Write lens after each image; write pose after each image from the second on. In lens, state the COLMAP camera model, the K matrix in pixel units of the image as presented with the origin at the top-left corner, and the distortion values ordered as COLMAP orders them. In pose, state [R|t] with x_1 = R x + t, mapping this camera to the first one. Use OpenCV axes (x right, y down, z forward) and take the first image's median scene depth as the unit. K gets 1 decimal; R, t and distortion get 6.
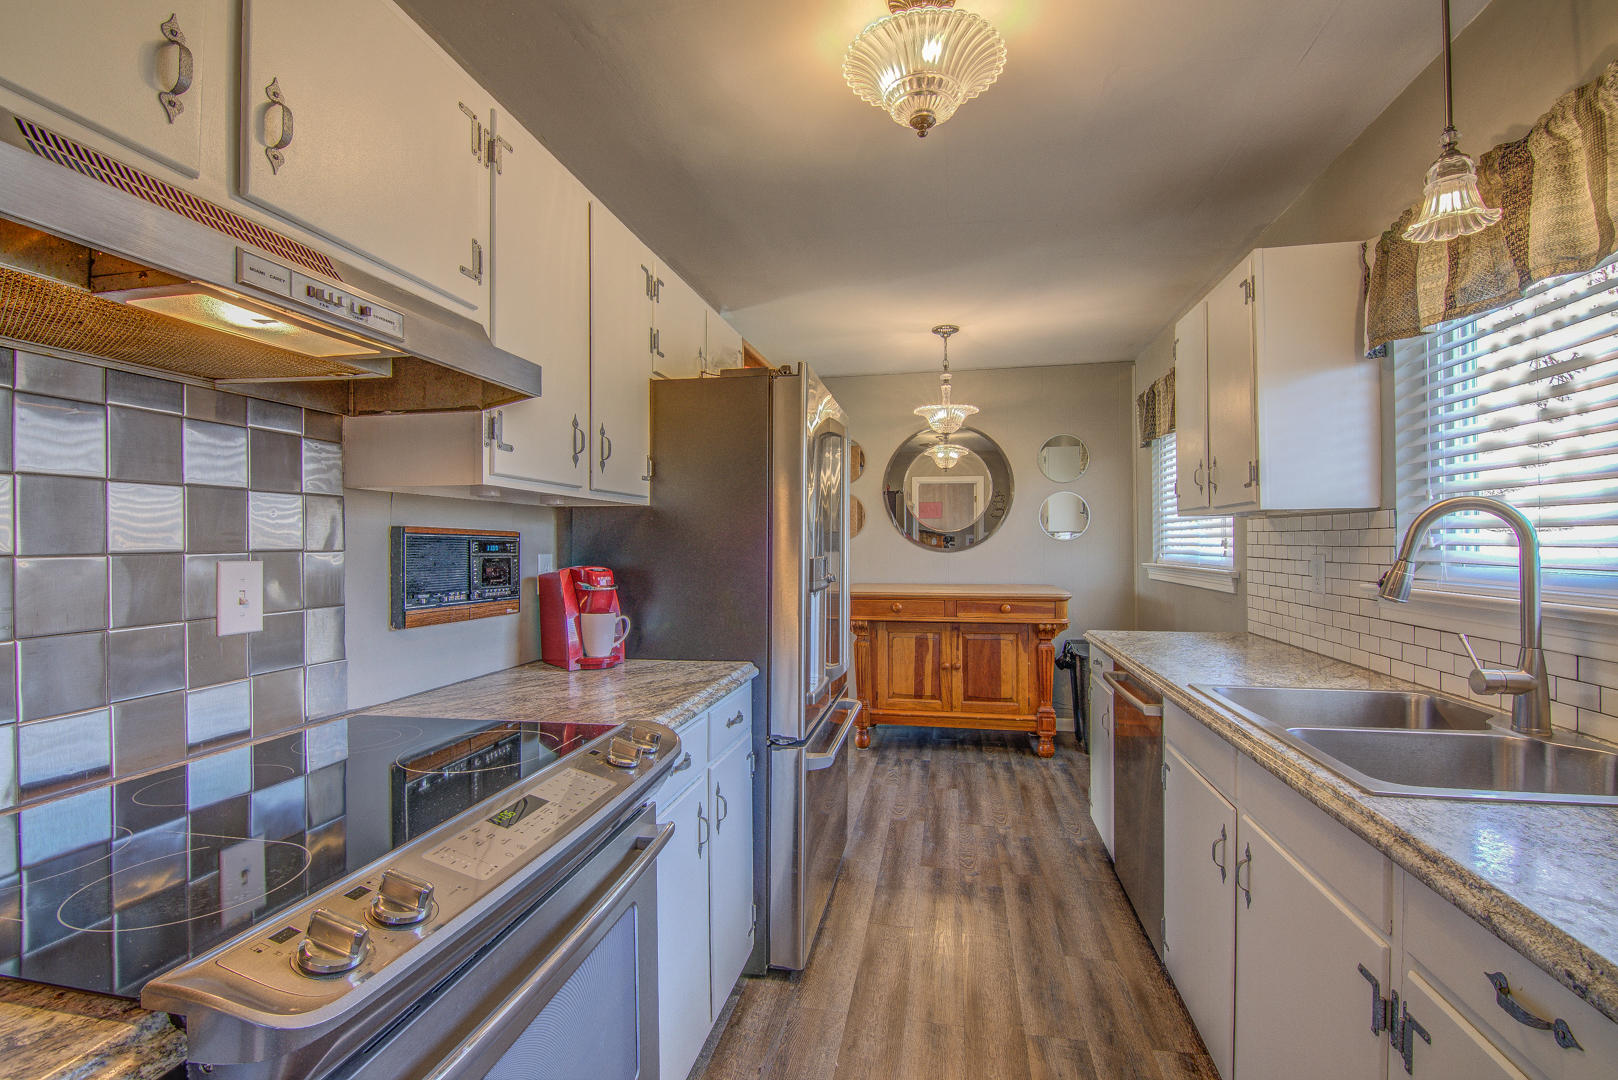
lens RADIAL K [[718.3, 0, 809.0], [0, 718.3, 540.0], [0, 0, 1]] dist [0.000703, 0.000023]
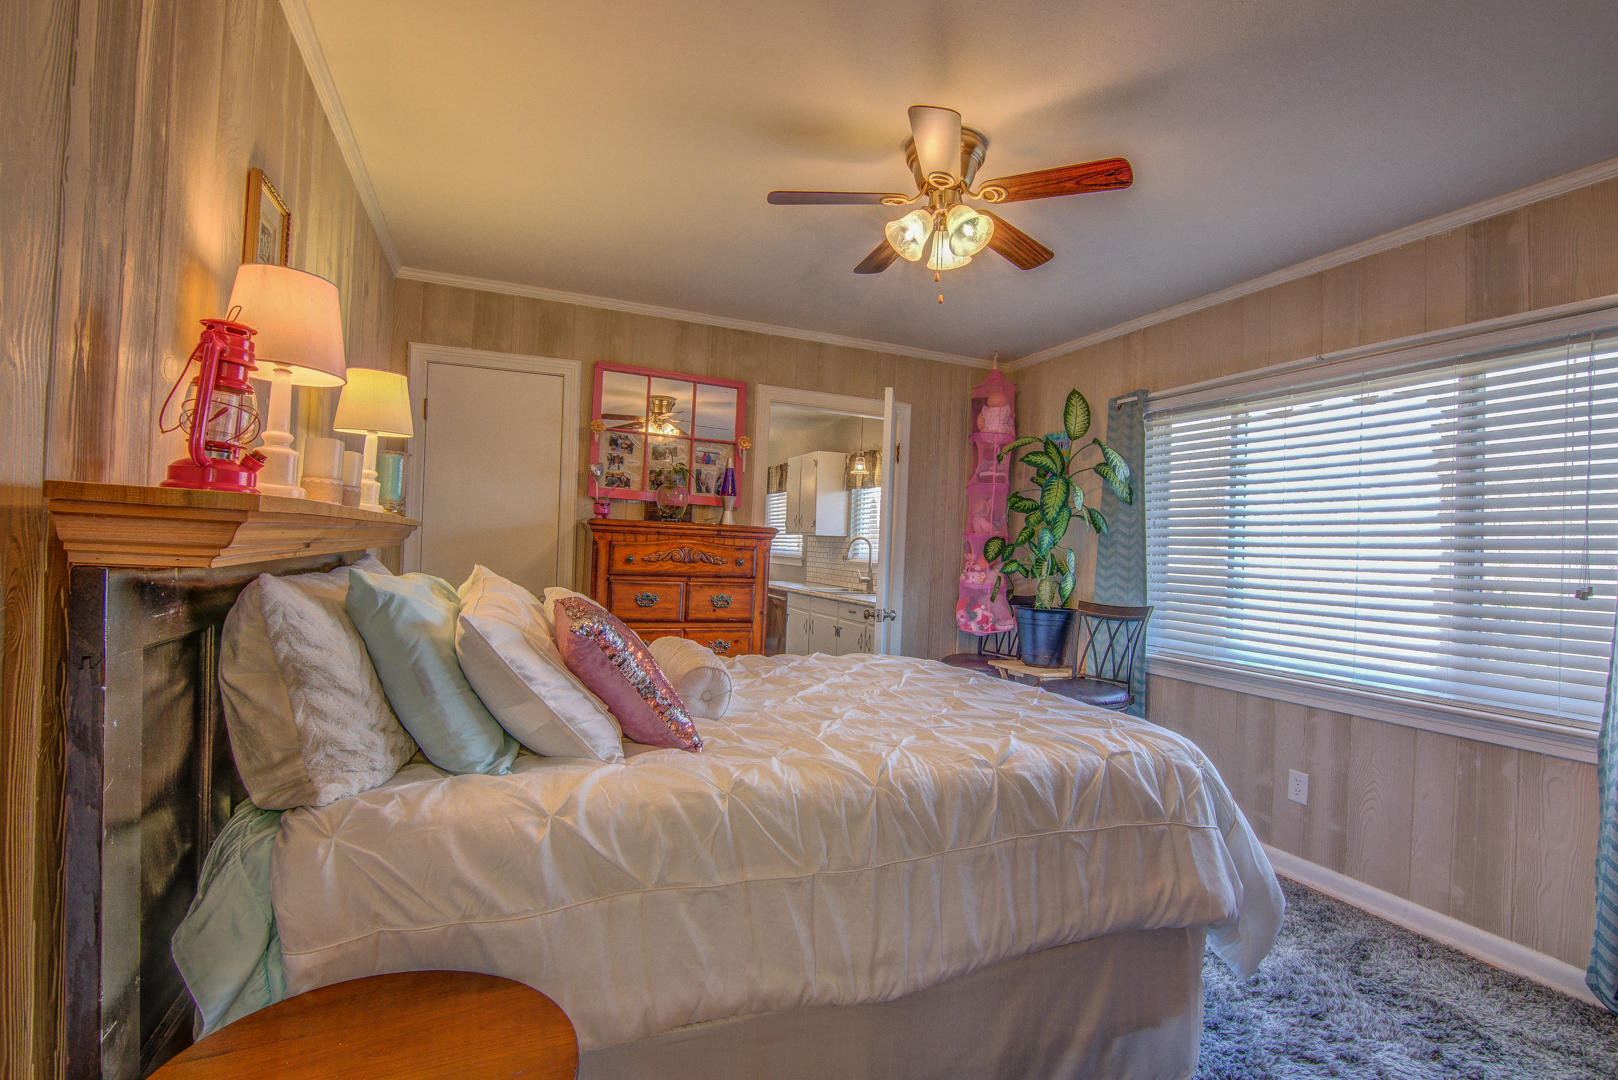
lens RADIAL K [[718.3, 0, 809.0], [0, 718.3, 540.0], [0, 0, 1]] dist [0.000703, 0.000023]
pose [[0.825344, 0.039861, 0.563222, -1.157737], [-0.043126, 0.999041, -0.007509, 0.001550], [-0.562981, -0.018092, 0.826272, -1.566840]]
